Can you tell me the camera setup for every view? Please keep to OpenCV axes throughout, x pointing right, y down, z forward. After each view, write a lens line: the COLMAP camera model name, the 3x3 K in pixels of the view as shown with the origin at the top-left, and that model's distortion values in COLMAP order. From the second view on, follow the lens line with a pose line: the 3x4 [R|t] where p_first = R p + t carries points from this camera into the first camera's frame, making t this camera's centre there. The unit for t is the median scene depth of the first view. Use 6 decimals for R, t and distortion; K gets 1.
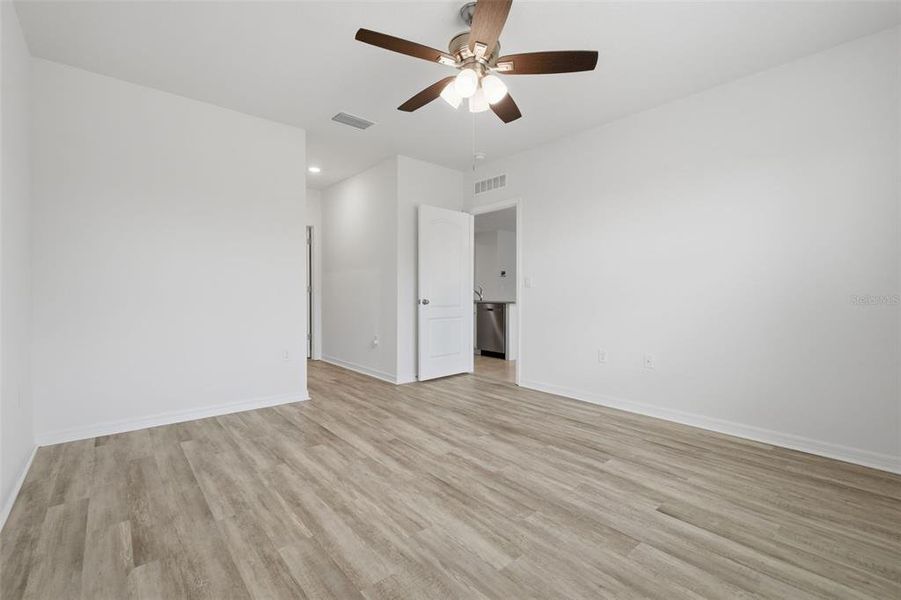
lens RADIAL K [[397.9, 0, 446.1], [0, 397.9, 295.9], [0, 0, 1]] dist [-0.001157, -0.000112]
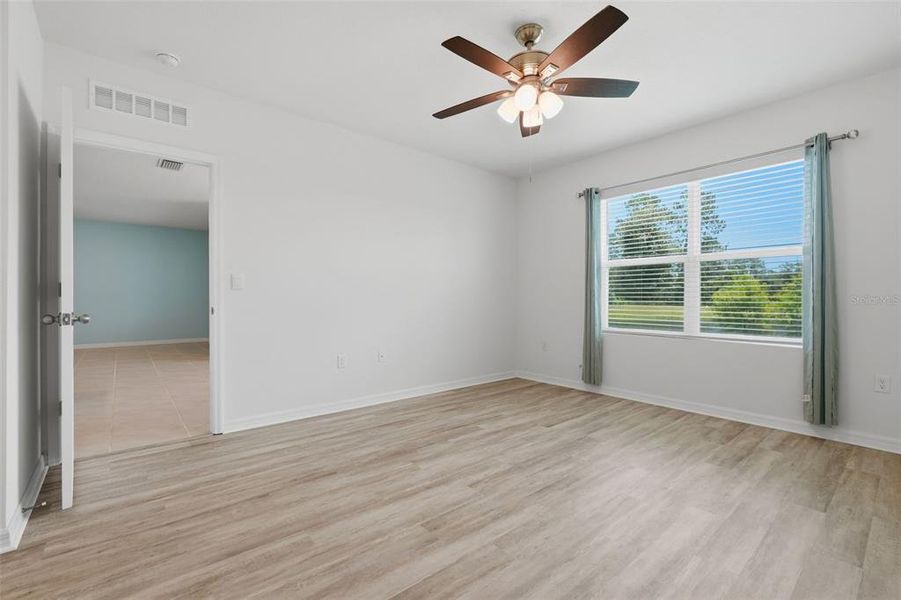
lens RADIAL K [[397.9, 0, 446.1], [0, 397.9, 295.9], [0, 0, 1]] dist [-0.001157, -0.000112]
pose [[0.001209, 0.001108, 0.999999, -0.807652], [0.005381, 0.999985, -0.001114, -0.011934], [-0.999985, 0.005382, 0.001203, 0.999795]]
